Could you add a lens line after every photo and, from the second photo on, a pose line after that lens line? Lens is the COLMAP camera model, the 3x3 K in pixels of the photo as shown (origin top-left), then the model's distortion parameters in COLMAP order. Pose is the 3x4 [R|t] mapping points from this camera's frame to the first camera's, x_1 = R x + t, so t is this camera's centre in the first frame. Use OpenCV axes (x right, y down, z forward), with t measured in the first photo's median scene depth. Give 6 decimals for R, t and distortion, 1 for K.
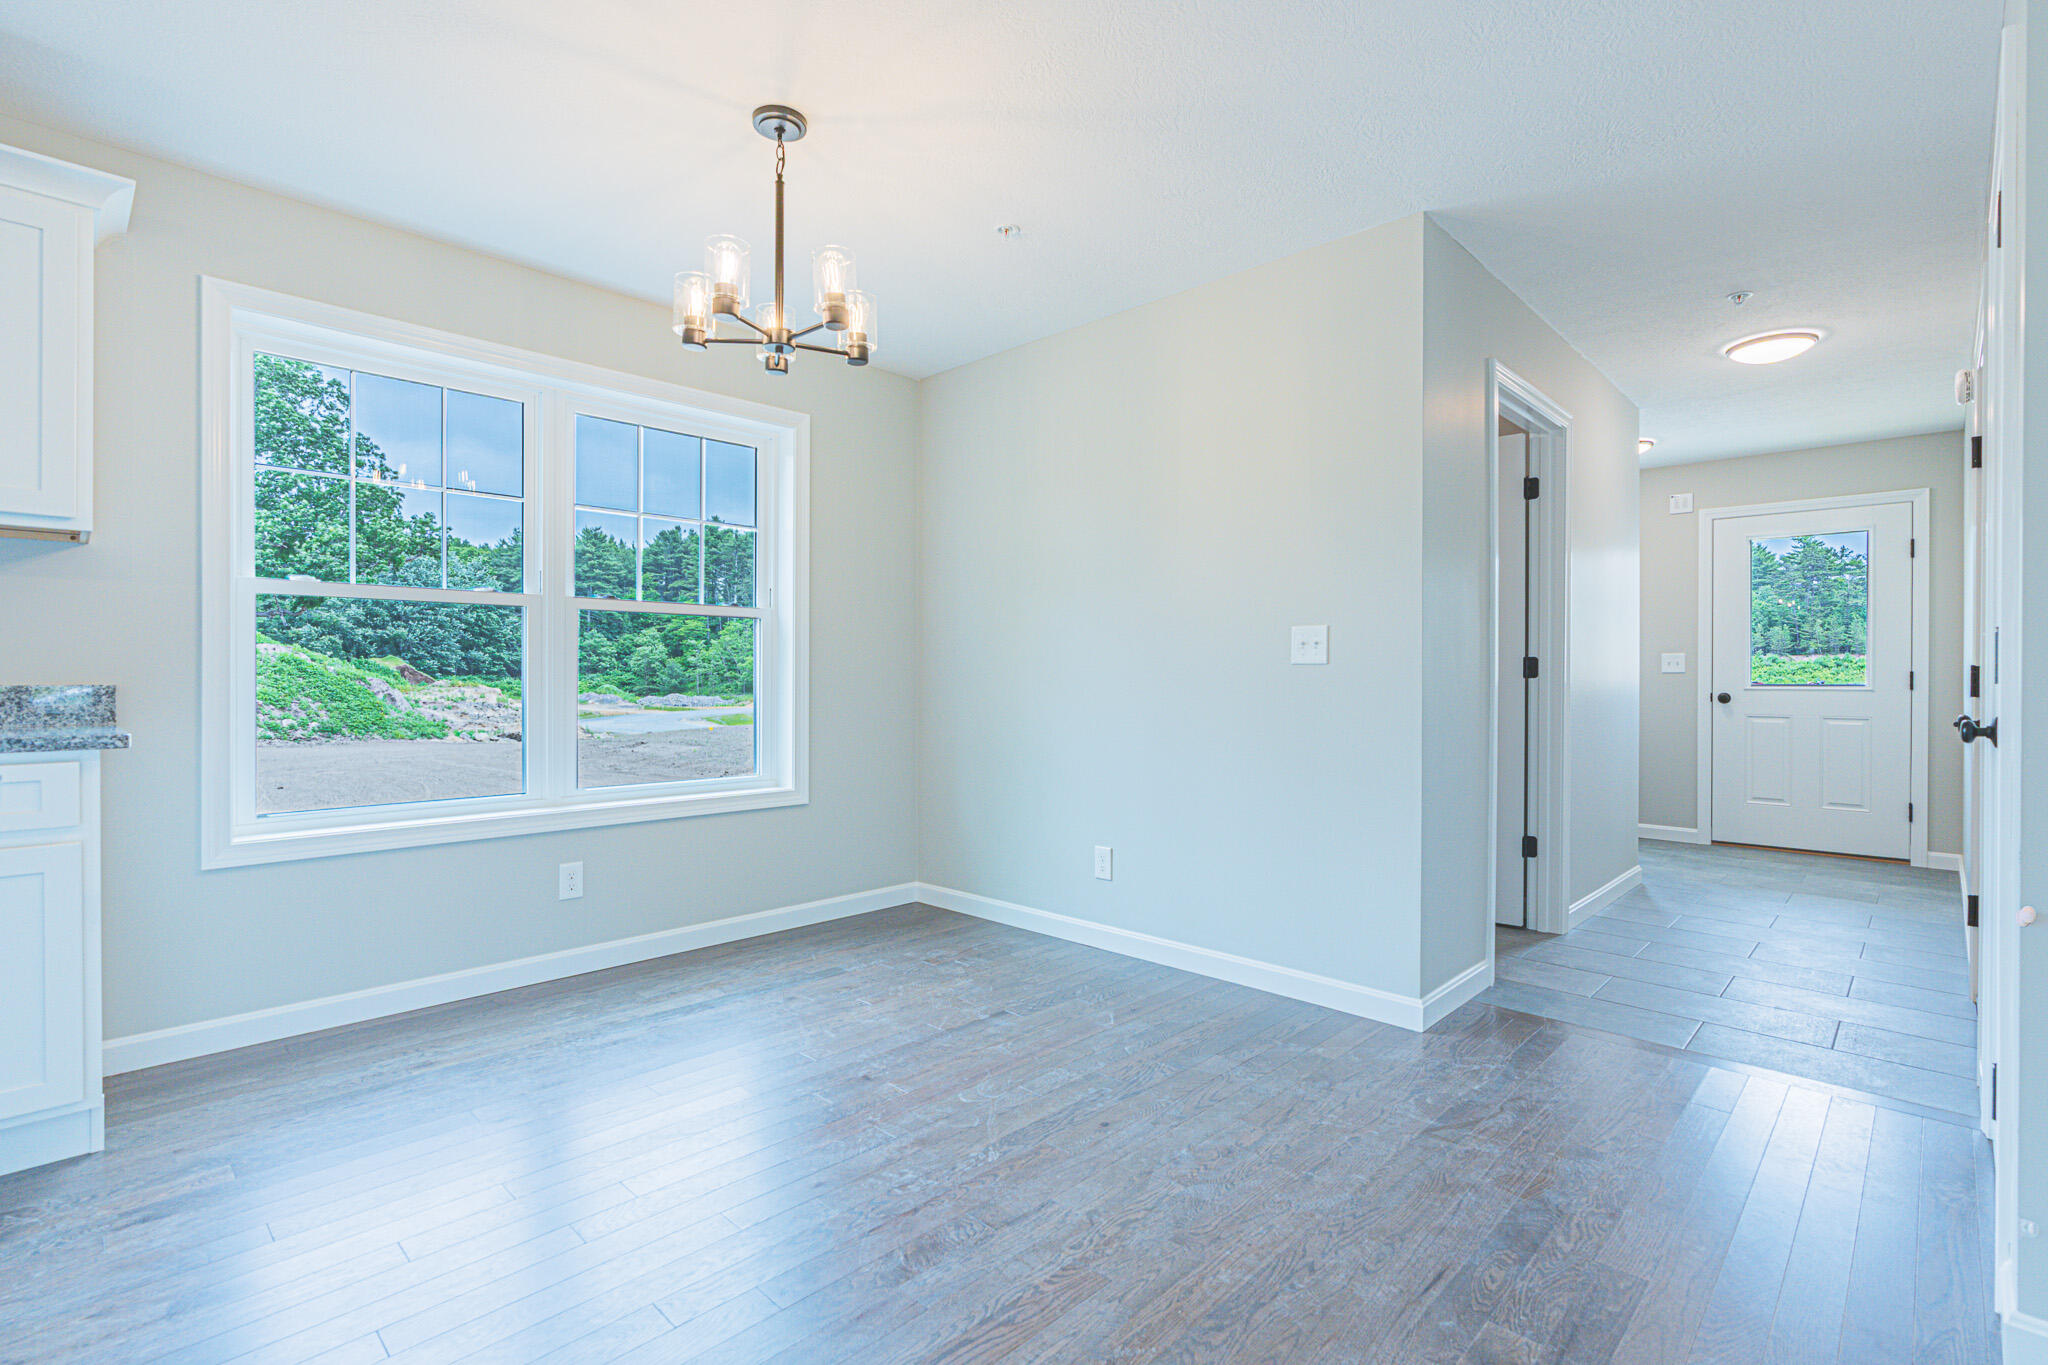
lens RADIAL K [[953.6, 0, 1010.2], [0, 953.6, 681.2], [0, 0, 1]] dist [-0.012125, 0.000626]
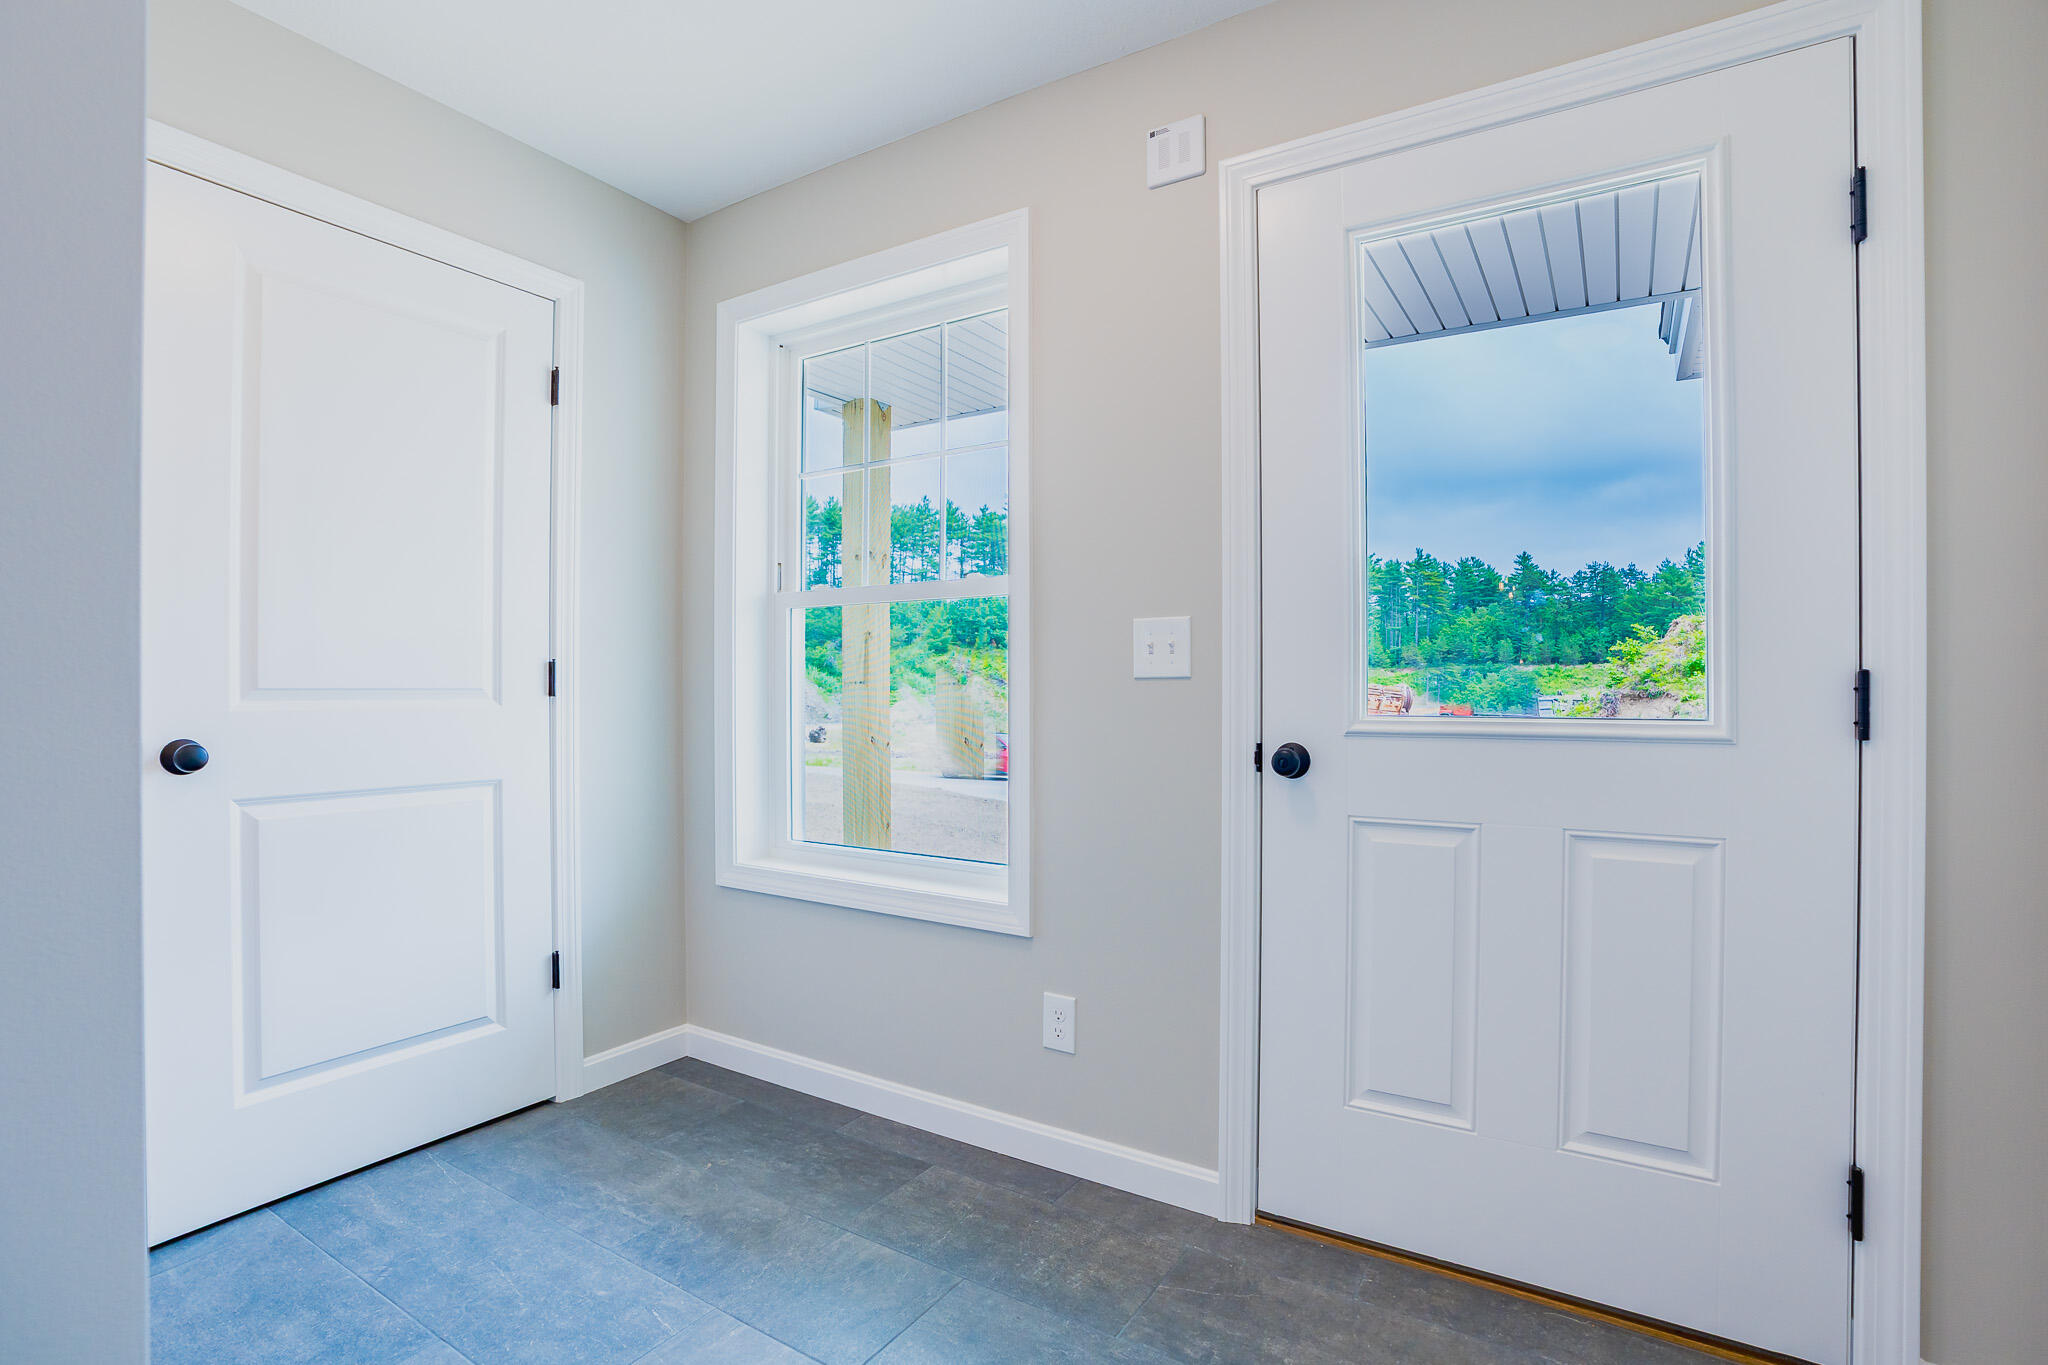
lens RADIAL K [[953.6, 0, 1046.4], [0, 953.6, 683.2], [0, 0, 1]] dist [-0.012125, 0.000626]
pose [[0.973083, -0.002002, 0.230444, 0.583691], [0.003827, 0.999965, -0.007475, -0.005118], [-0.230421, 0.008156, 0.973057, 0.690225]]
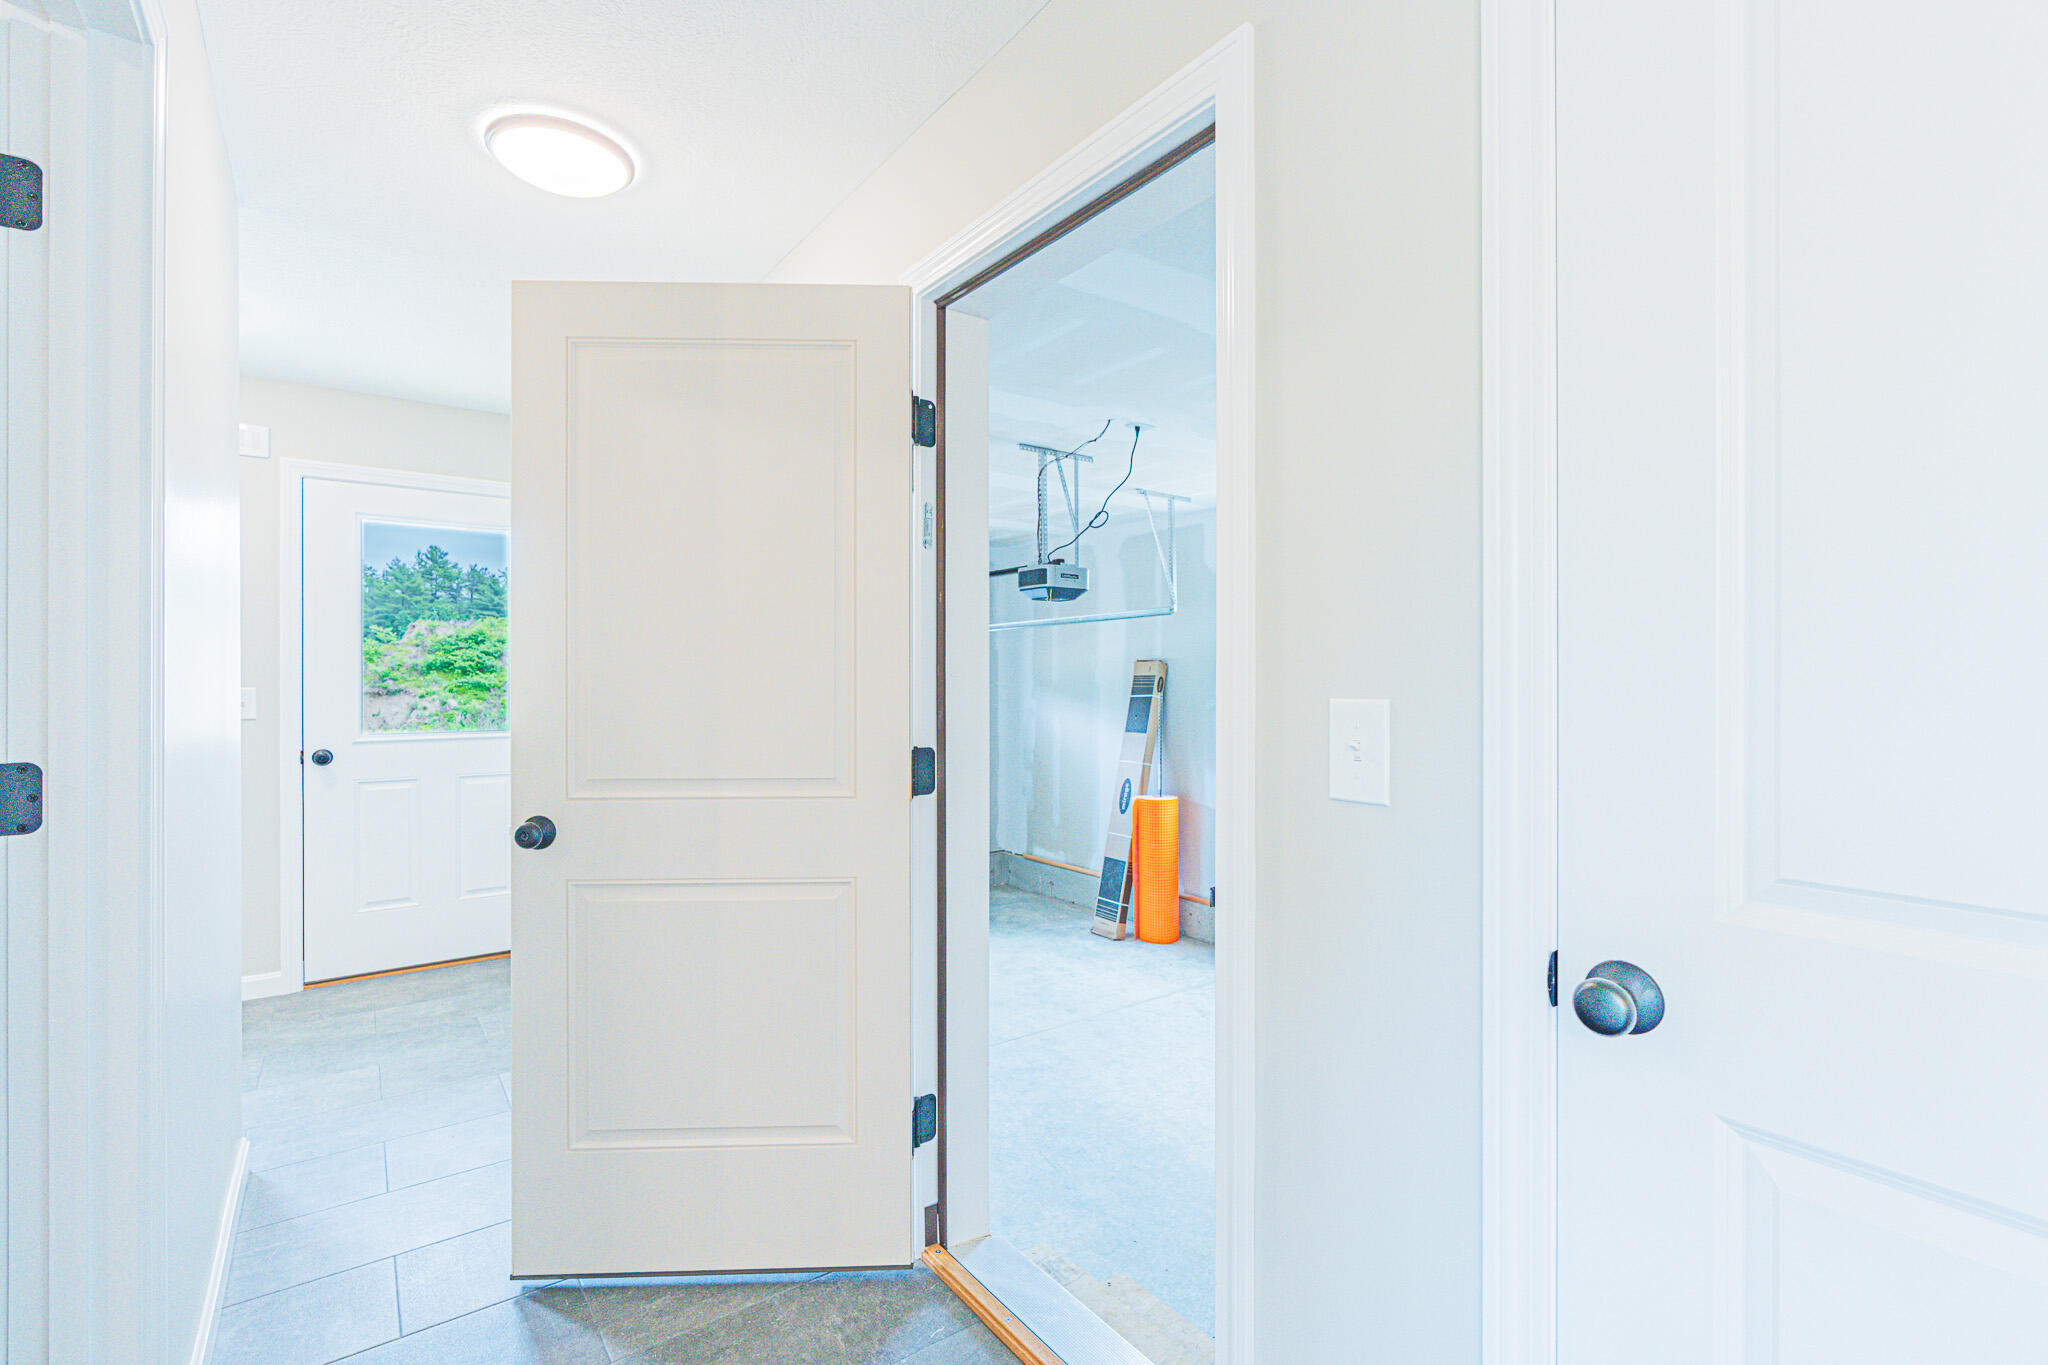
lens RADIAL K [[953.6, 0, 1027.9], [0, 953.6, 670.6], [0, 0, 1]] dist [-0.012125, 0.000626]
pose [[0.166920, -0.001997, 0.985968, 0.193965], [0.015020, 0.999887, -0.000518, -0.032285], [-0.985856, 0.014896, 0.166931, 0.406462]]
